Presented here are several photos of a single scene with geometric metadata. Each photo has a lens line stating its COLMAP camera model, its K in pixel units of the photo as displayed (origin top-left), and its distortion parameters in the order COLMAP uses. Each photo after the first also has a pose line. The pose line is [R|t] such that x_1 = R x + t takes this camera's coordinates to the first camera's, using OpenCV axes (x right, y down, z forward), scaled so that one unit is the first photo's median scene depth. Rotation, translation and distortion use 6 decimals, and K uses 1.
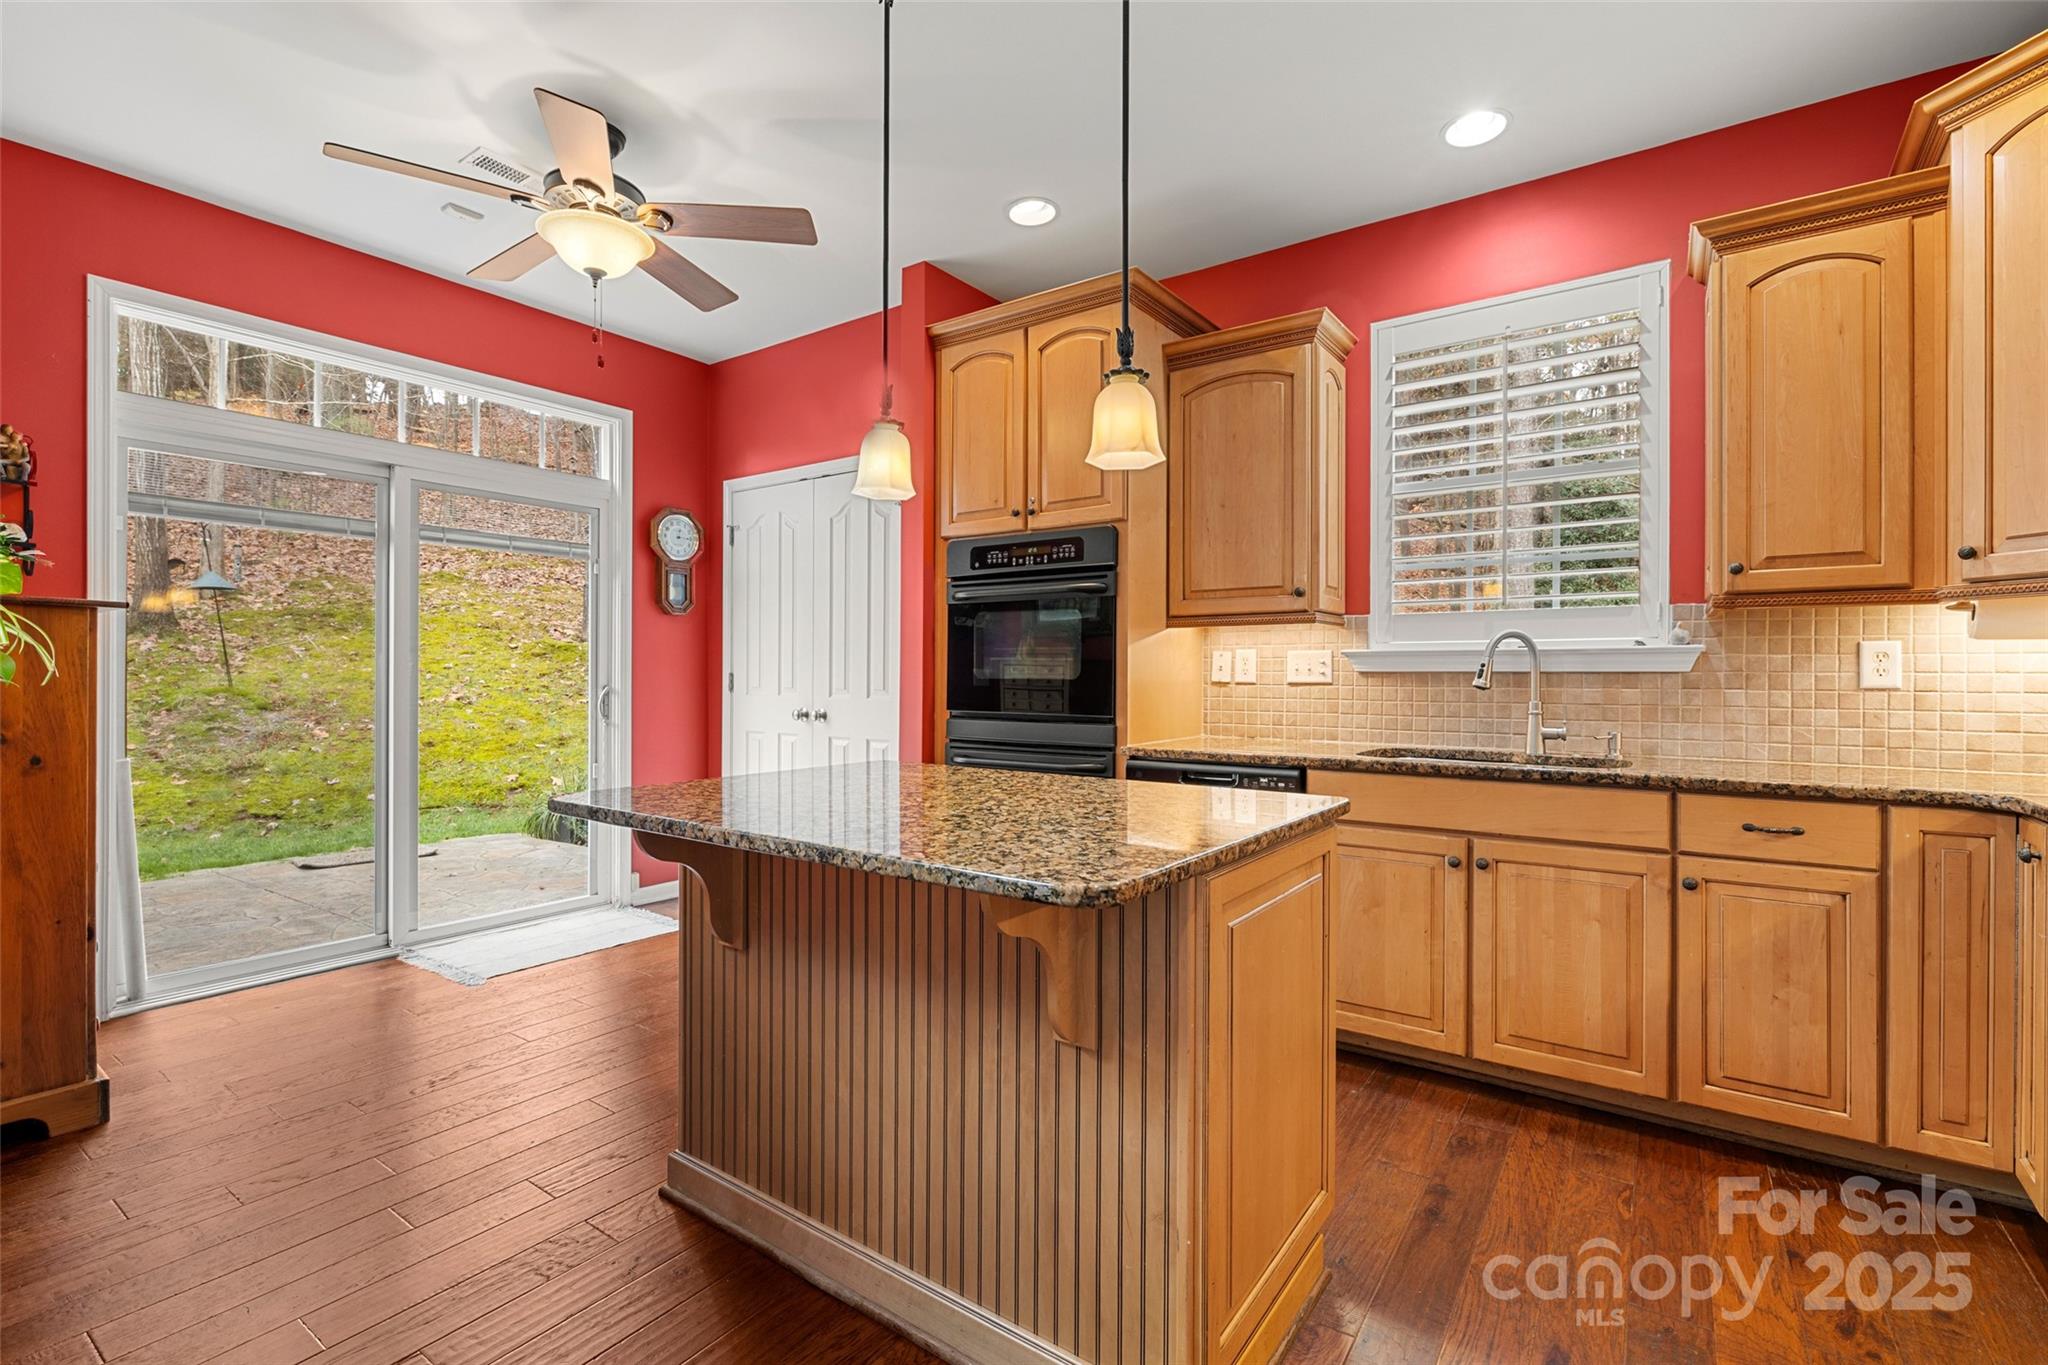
lens RADIAL K [[924.2, 0, 1025.0], [0, 924.2, 674.6], [0, 0, 1]] dist [0.000102, 0.000027]
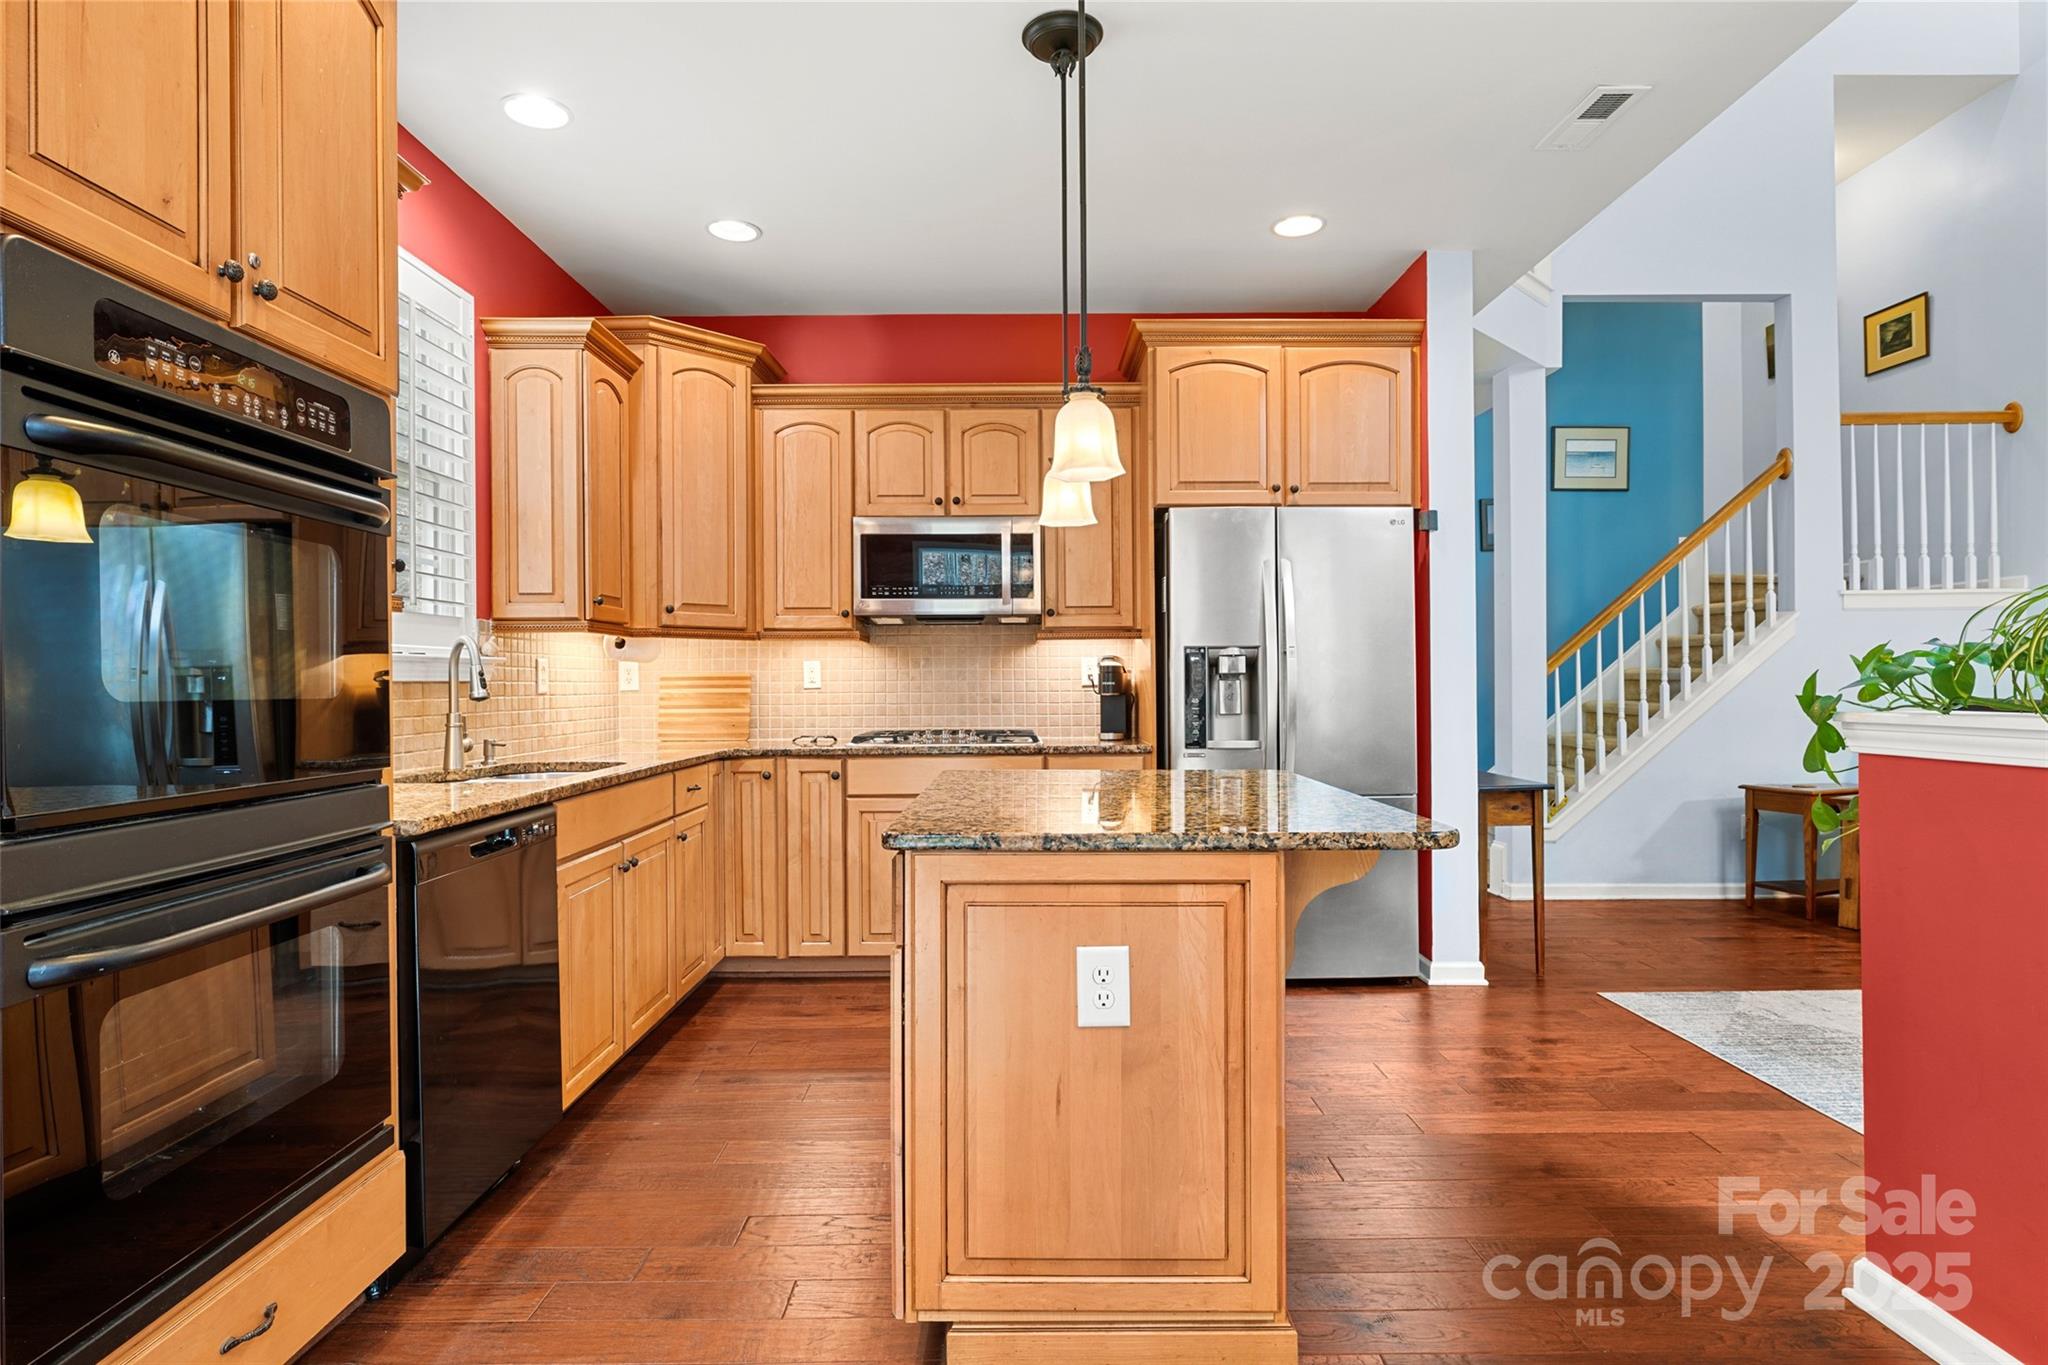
lens RADIAL K [[1108.8, 0, 1024.8], [0, 1108.8, 681.5], [0, 0, 1]] dist [0.001422, 0.000017]
pose [[-0.588716, -0.002401, 0.808336, -0.606437], [-0.001937, 0.999997, 0.001559, -0.004621], [-0.808337, -0.000648, -0.588719, 1.046746]]
